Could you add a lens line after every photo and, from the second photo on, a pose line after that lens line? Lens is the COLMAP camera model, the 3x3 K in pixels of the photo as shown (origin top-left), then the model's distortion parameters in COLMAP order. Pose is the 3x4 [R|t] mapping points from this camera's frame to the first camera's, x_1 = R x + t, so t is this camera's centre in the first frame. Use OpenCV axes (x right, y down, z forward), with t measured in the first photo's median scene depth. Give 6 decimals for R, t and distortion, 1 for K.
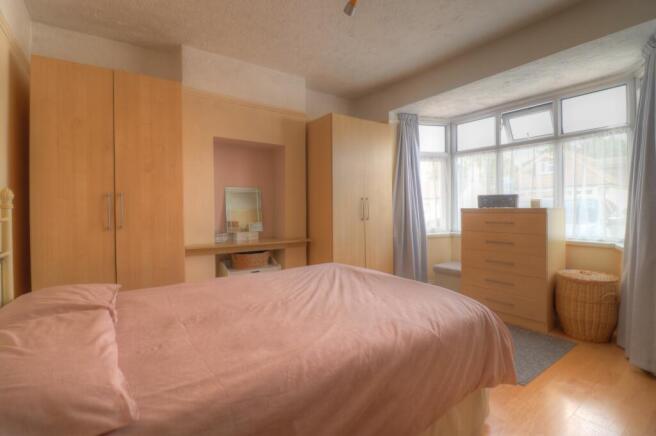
lens RADIAL K [[303.4, 0, 327.8], [0, 303.4, 213.4], [0, 0, 1]] dist [-0.006197, -0.000571]
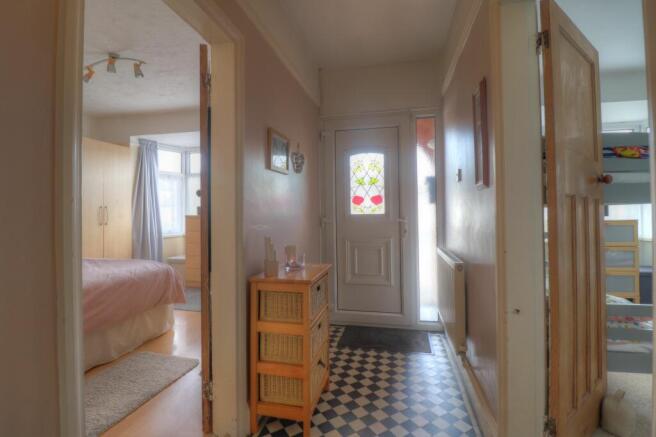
lens RADIAL K [[303.4, 0, 324.5], [0, 303.4, 208.1], [0, 0, 1]] dist [-0.006197, -0.000571]
pose [[0.753522, 0.019141, 0.657144, -0.005038], [0.007903, 0.999240, -0.038168, 0.006727], [-0.657375, 0.033954, 0.752798, -0.427104]]
